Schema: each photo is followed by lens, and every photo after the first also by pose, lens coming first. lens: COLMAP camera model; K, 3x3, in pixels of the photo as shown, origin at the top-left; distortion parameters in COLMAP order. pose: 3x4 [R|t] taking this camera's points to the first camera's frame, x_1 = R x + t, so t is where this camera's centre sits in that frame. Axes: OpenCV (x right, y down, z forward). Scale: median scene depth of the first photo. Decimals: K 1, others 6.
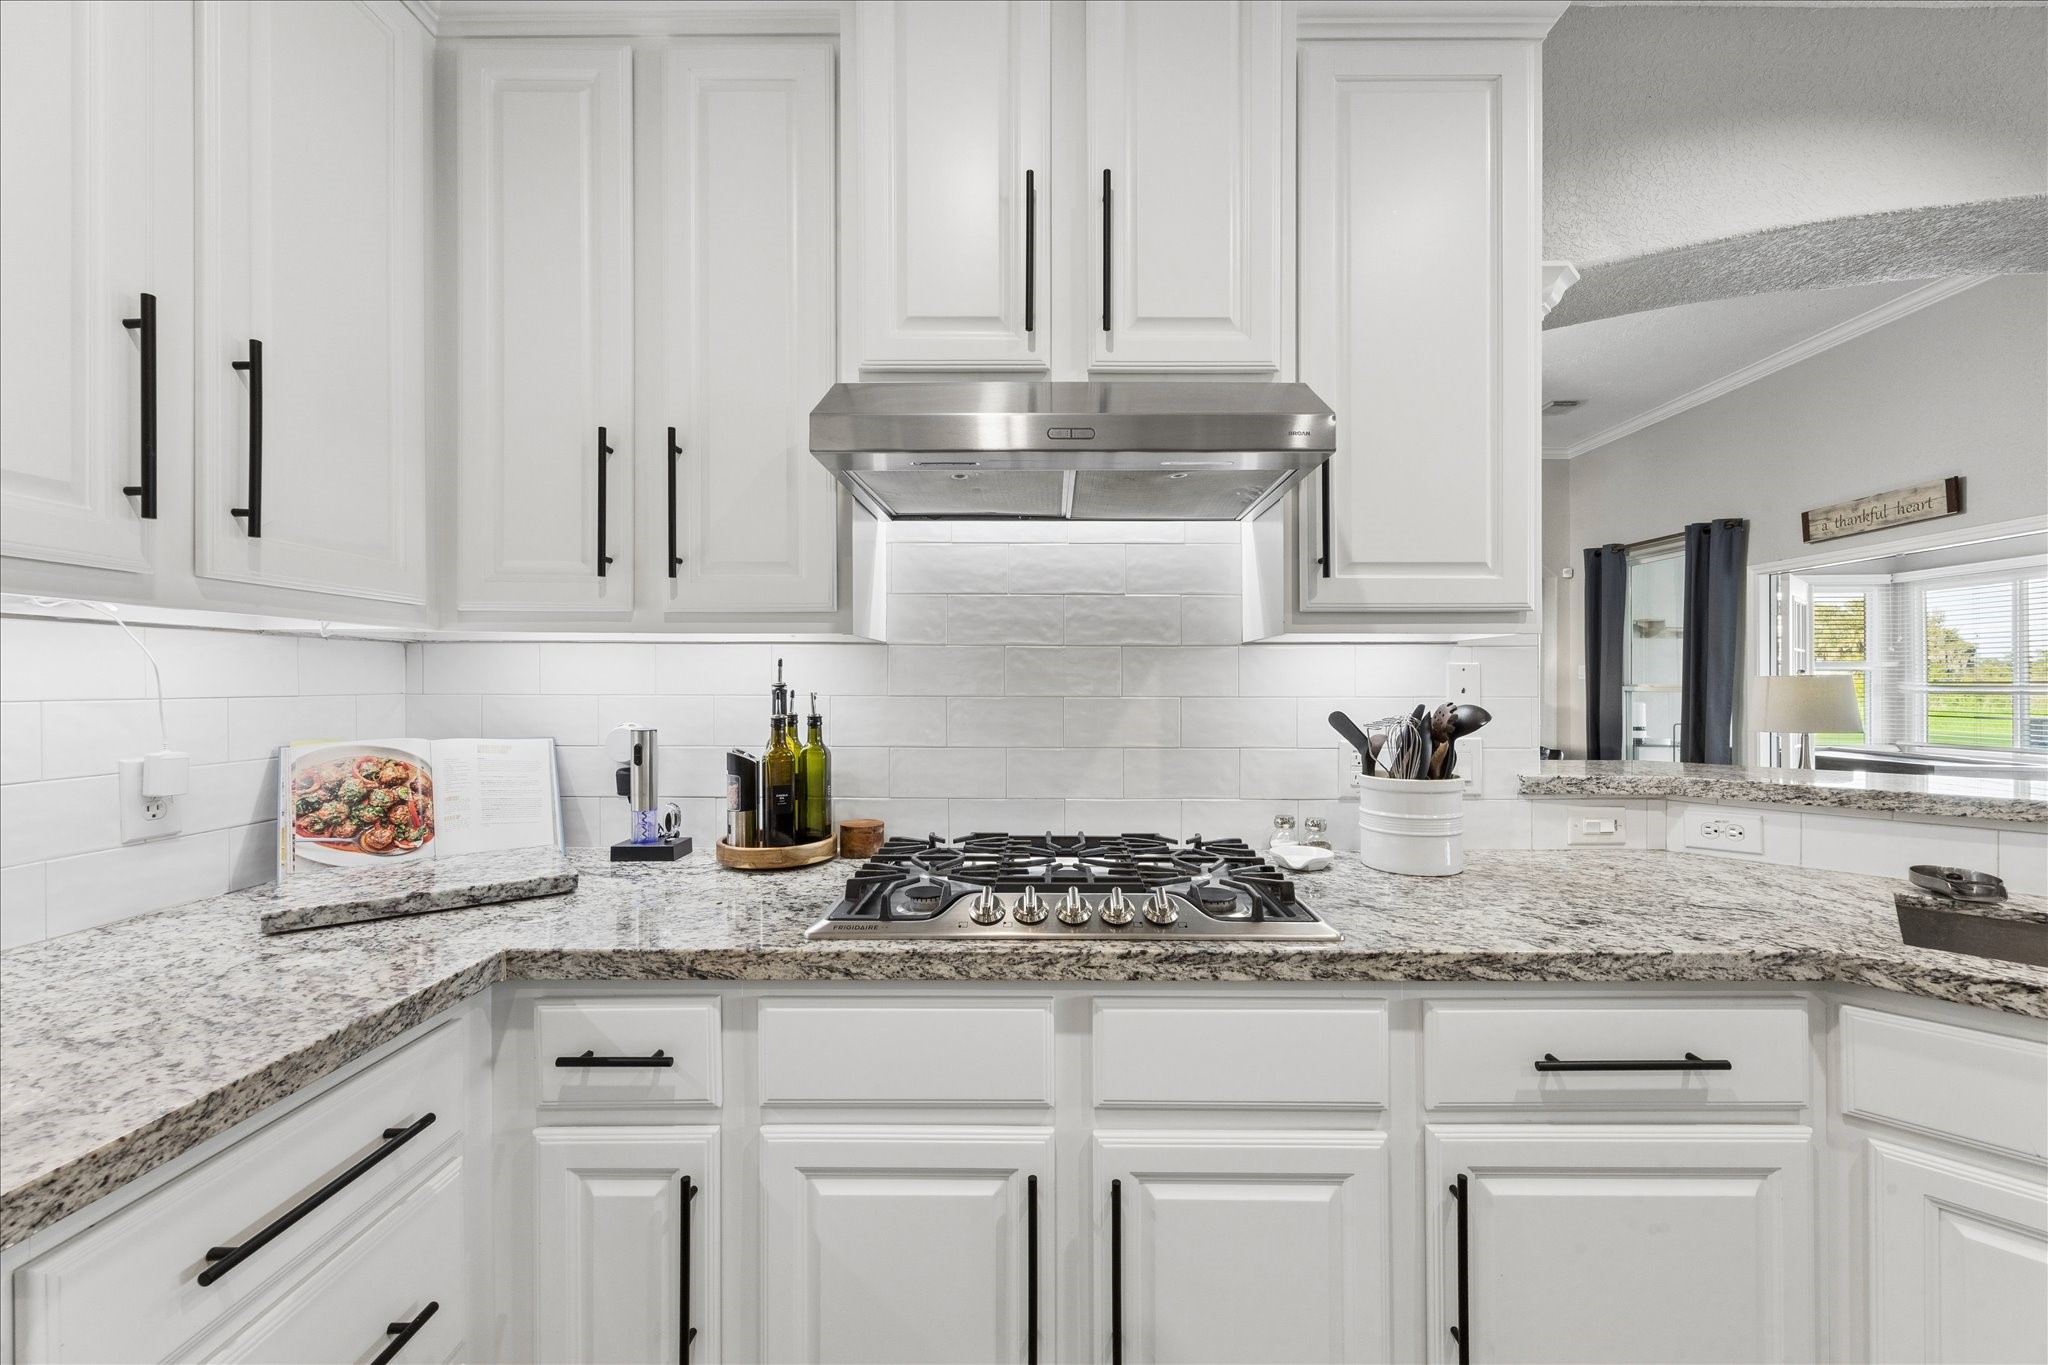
lens RADIAL K [[786.6, 0, 1033.9], [0, 786.6, 687.9], [0, 0, 1]] dist [0.003065, -0.000277]
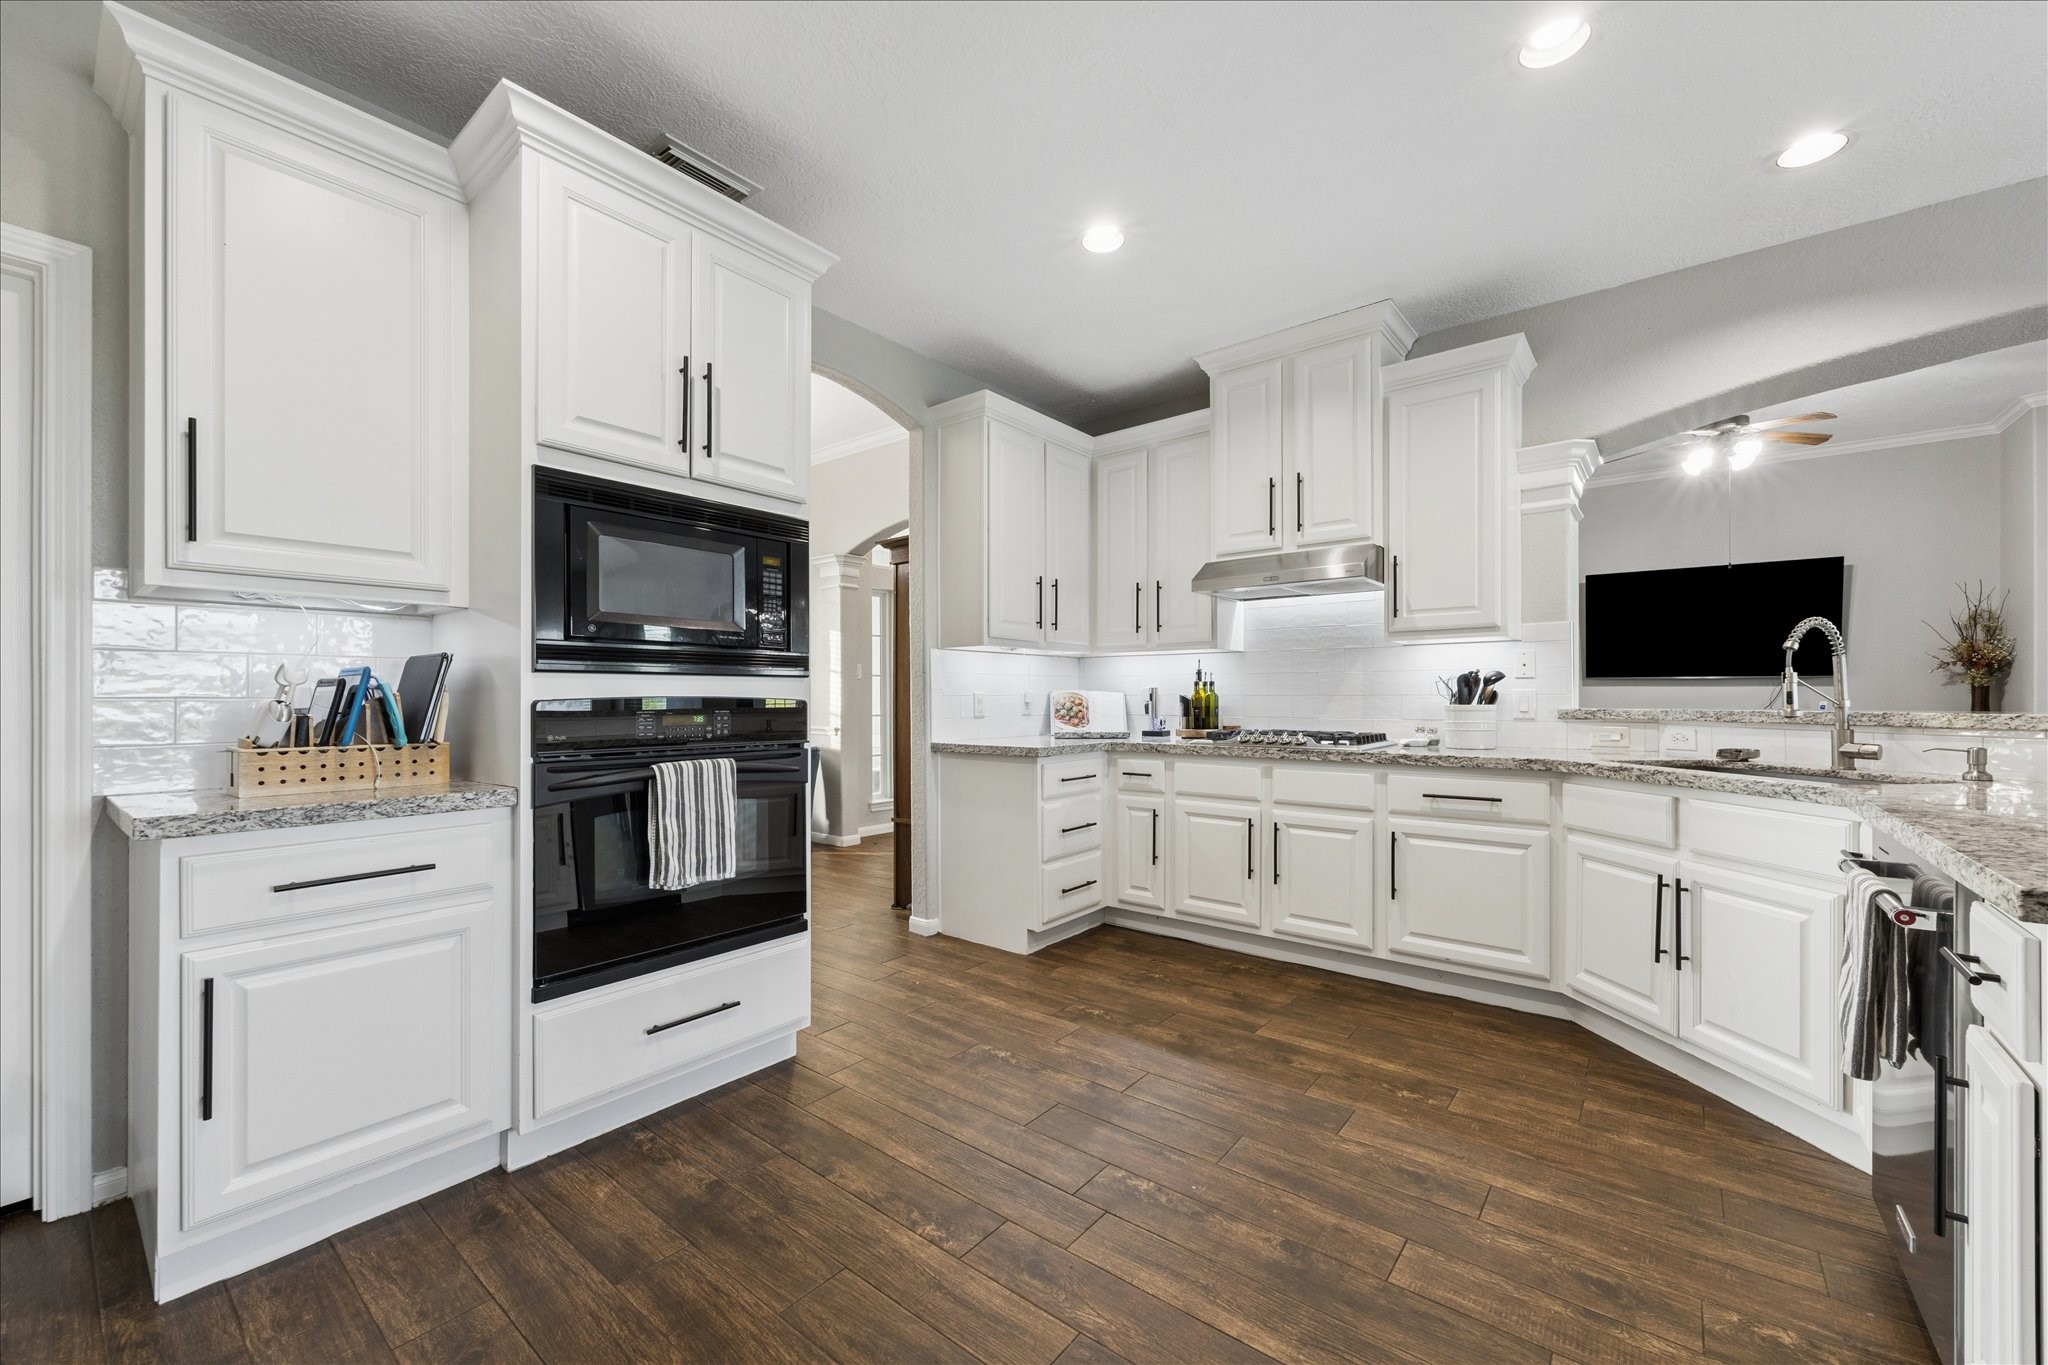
lens RADIAL K [[786.6, 0, 1031.7], [0, 786.6, 697.1], [0, 0, 1]] dist [0.003065, -0.000277]
pose [[0.776430, -0.000897, -0.630203, 0.977917], [-0.002504, 0.999987, -0.004509, 0.110972], [0.630199, 0.005079, 0.776417, -1.500936]]
